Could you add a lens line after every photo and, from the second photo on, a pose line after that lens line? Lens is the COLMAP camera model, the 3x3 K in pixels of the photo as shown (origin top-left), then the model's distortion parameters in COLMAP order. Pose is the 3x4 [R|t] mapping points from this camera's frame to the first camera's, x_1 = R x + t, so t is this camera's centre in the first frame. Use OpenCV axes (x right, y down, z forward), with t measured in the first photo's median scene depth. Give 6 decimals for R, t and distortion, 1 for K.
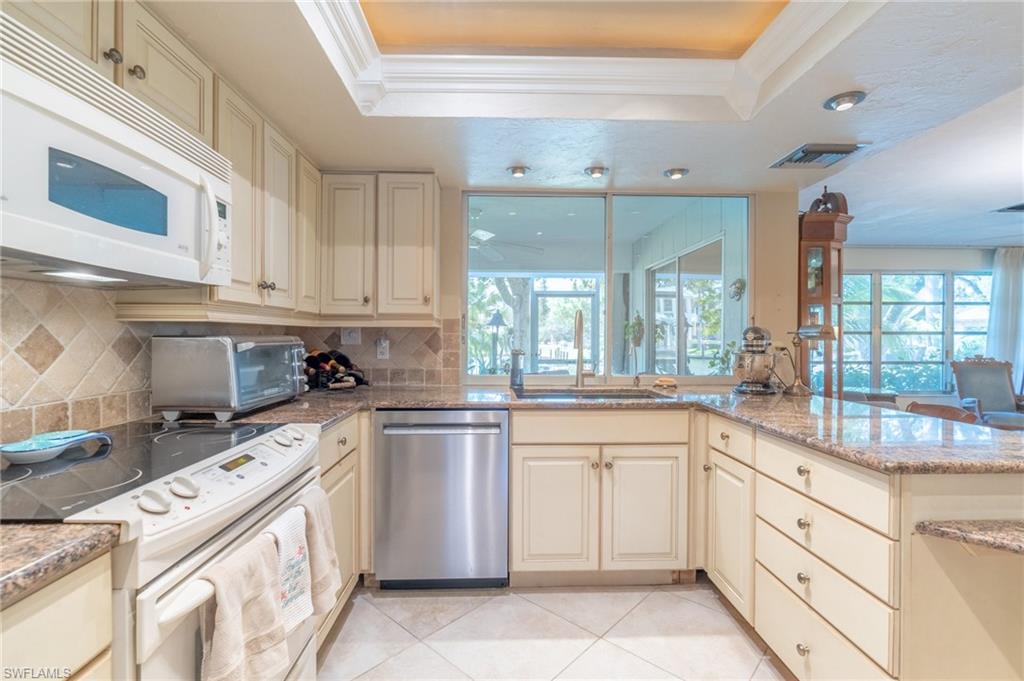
lens RADIAL K [[463.7, 0, 507.5], [0, 463.7, 340.4], [0, 0, 1]] dist [0.001176, 0.000396]
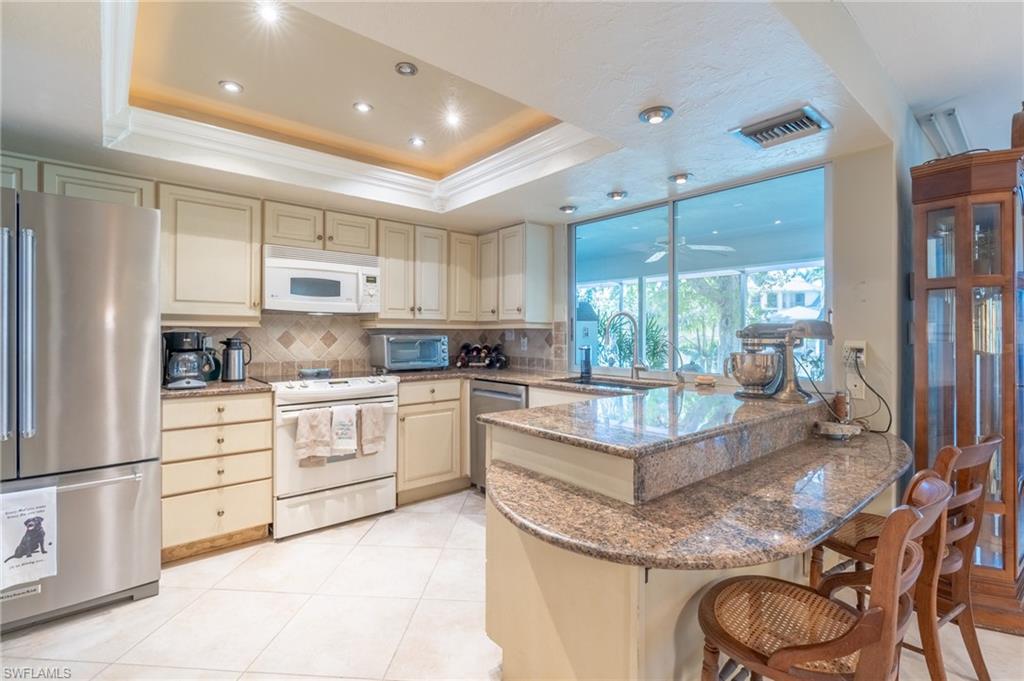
lens RADIAL K [[474.7, 0, 515.9], [0, 474.7, 335.8], [0, 0, 1]] dist [-0.000736, 0.000008]
pose [[0.629015, 0.000686, -0.777393, 0.997692], [-0.006337, 0.999971, -0.004244, 0.001231], [0.777367, 0.007596, 0.629001, 0.044527]]
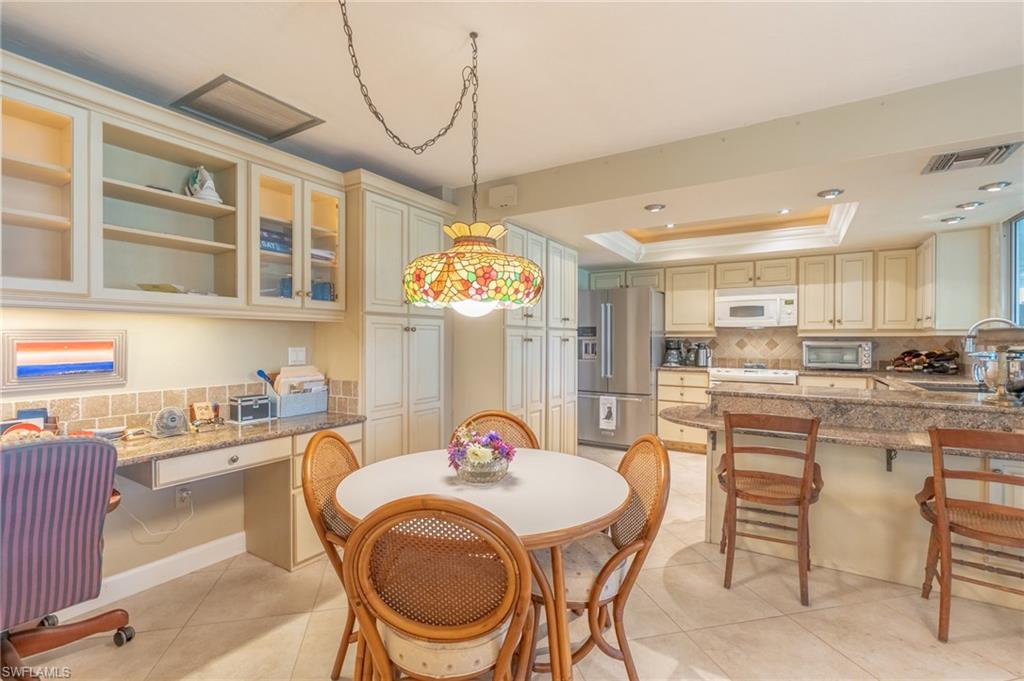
lens RADIAL K [[474.7, 0, 515.9], [0, 474.7, 335.8], [0, 0, 1]] dist [-0.000736, 0.000008]
pose [[-0.534829, -0.008795, -0.844914, 1.936826], [-0.008966, 0.999949, -0.004733, -0.009104], [0.844913, 0.005044, -0.534881, 0.697249]]
